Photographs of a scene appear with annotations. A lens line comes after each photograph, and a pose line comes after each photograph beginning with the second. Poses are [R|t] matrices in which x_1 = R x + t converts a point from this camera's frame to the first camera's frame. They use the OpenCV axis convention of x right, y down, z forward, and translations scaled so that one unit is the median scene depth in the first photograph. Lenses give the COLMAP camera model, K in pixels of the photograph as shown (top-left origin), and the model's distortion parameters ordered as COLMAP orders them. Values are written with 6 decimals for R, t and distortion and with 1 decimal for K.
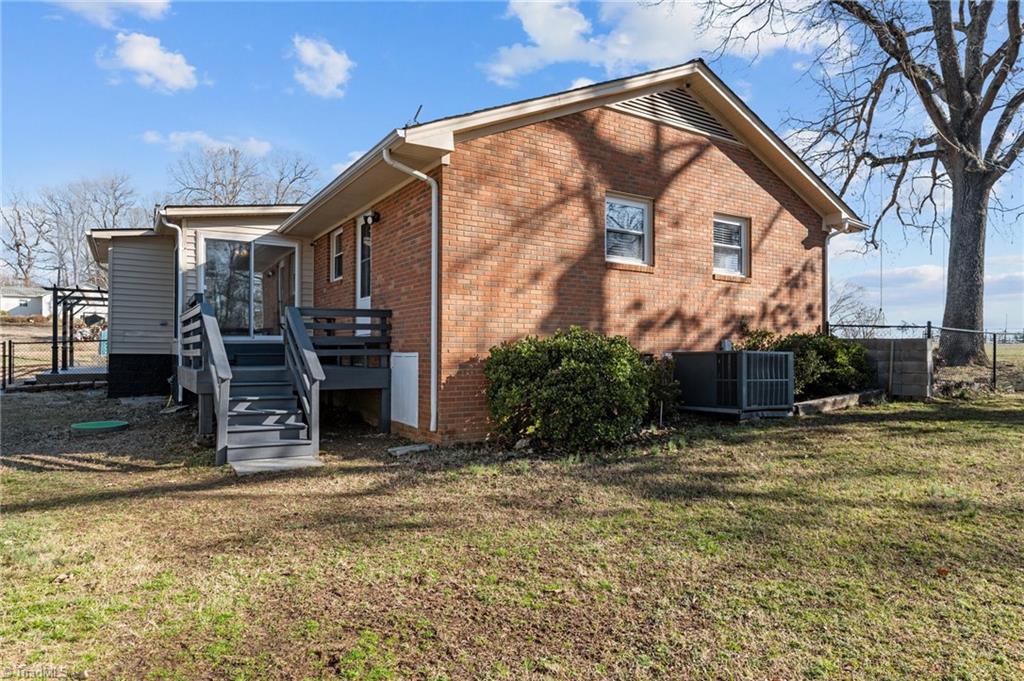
lens RADIAL K [[594.0, 0, 508.9], [0, 594.0, 358.2], [0, 0, 1]] dist [0.000319, -0.000983]
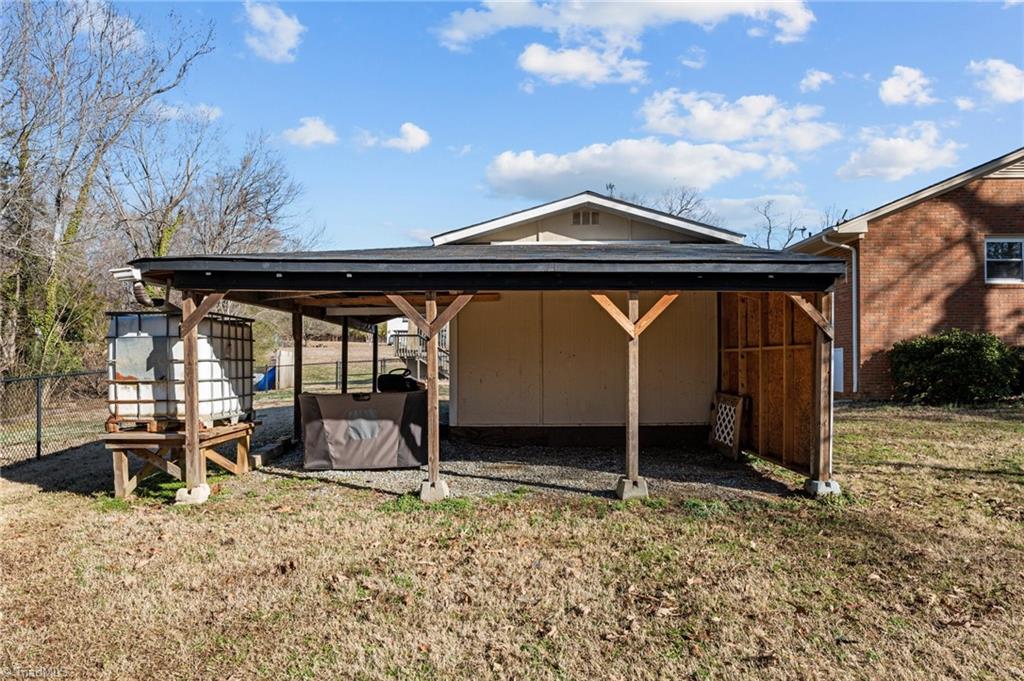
lens RADIAL K [[594.0, 0, 508.9], [0, 594.0, 358.2], [0, 0, 1]] dist [0.000319, -0.000983]
pose [[0.826555, -0.010871, -0.562751, 0.013629], [-0.002618, 0.999728, -0.023158, 0.064197], [0.562850, 0.020615, 0.826302, -0.977426]]
